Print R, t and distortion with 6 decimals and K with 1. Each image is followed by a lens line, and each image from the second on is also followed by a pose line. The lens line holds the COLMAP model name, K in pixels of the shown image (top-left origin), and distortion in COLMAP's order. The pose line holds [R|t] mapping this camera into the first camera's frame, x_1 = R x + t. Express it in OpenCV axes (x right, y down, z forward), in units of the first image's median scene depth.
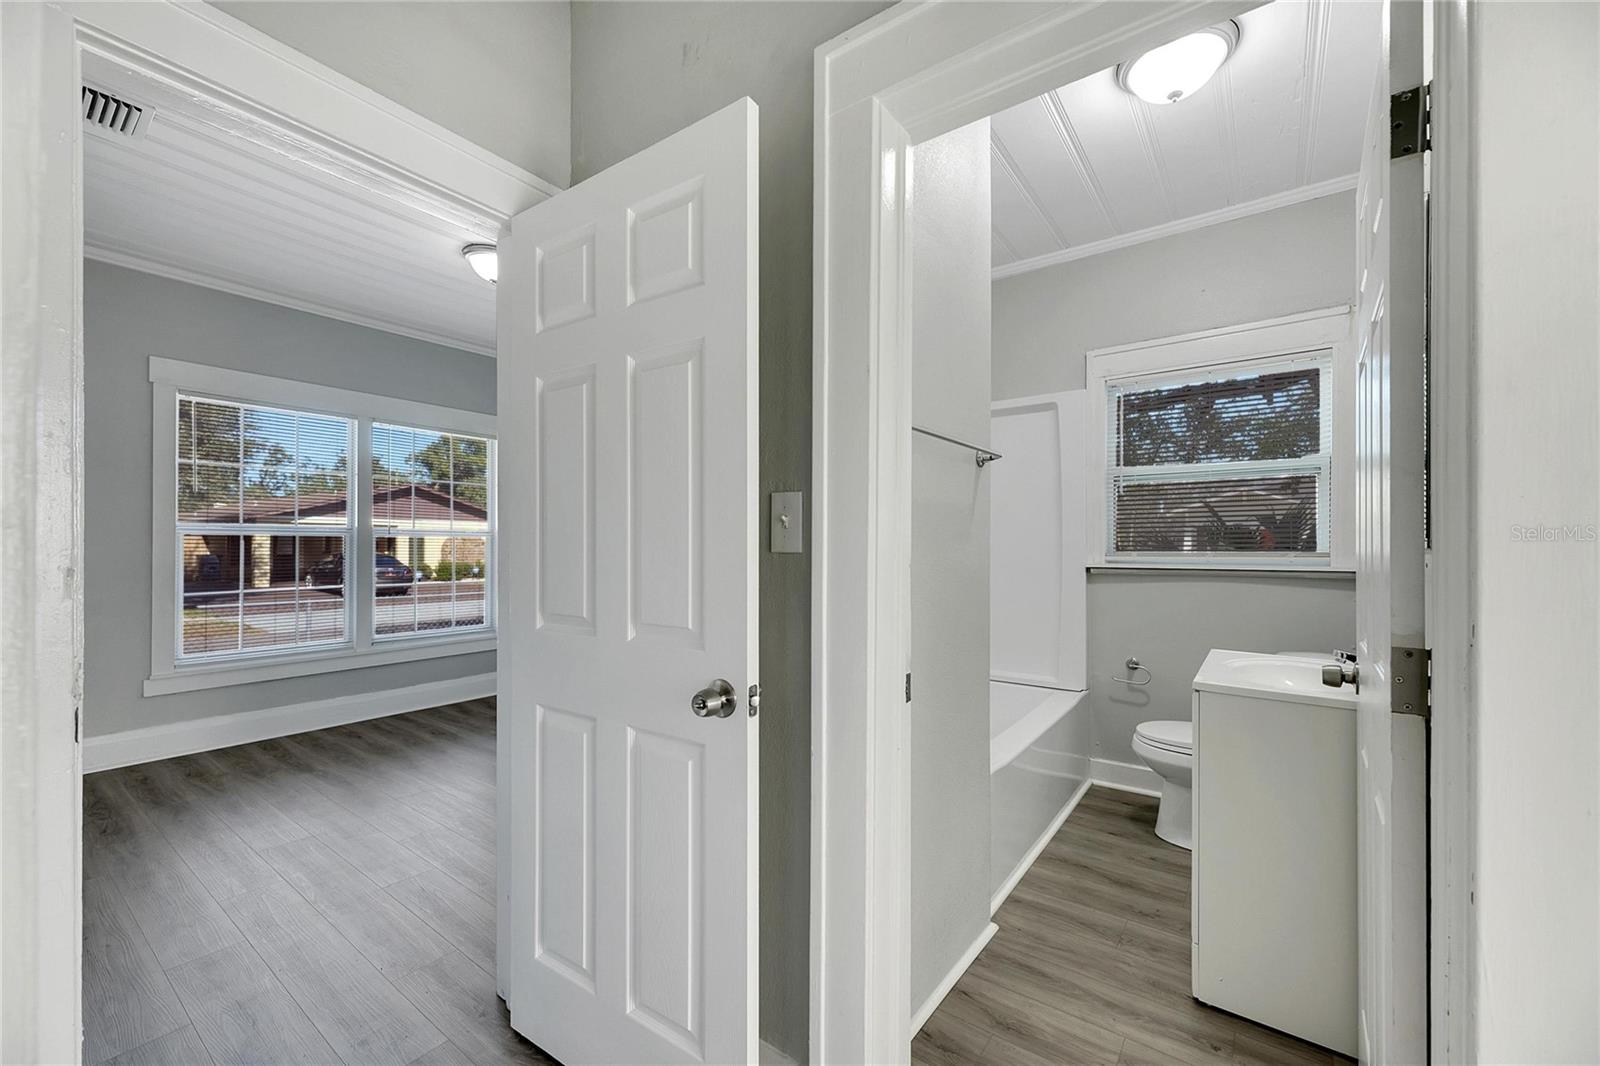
lens RADIAL K [[639.7, 0, 805.5], [0, 639.7, 540.2], [0, 0, 1]] dist [0.007772, -0.000303]
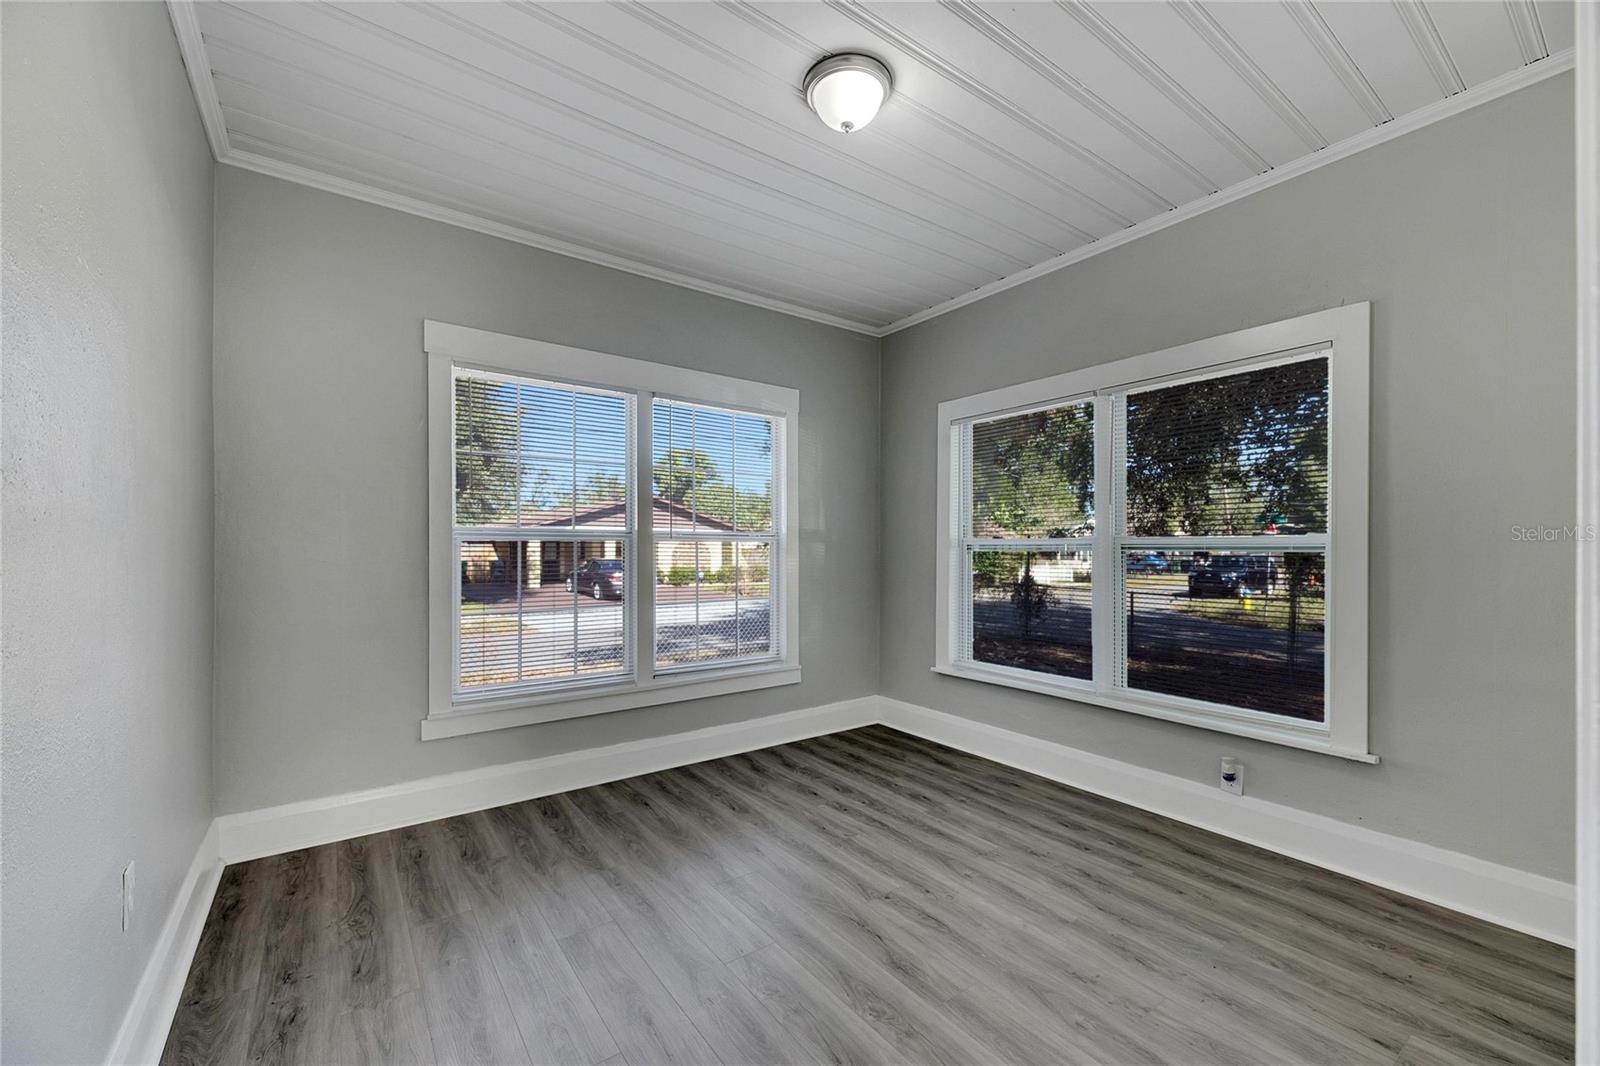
lens RADIAL K [[654.3, 0, 804.5], [0, 654.3, 545.1], [0, 0, 1]] dist [0.008338, -0.000659]
pose [[0.952316, -0.006497, -0.305045, -0.280837], [0.006439, 0.999979, -0.001195, 0.001046], [0.305046, -0.000826, 0.952337, 0.321820]]
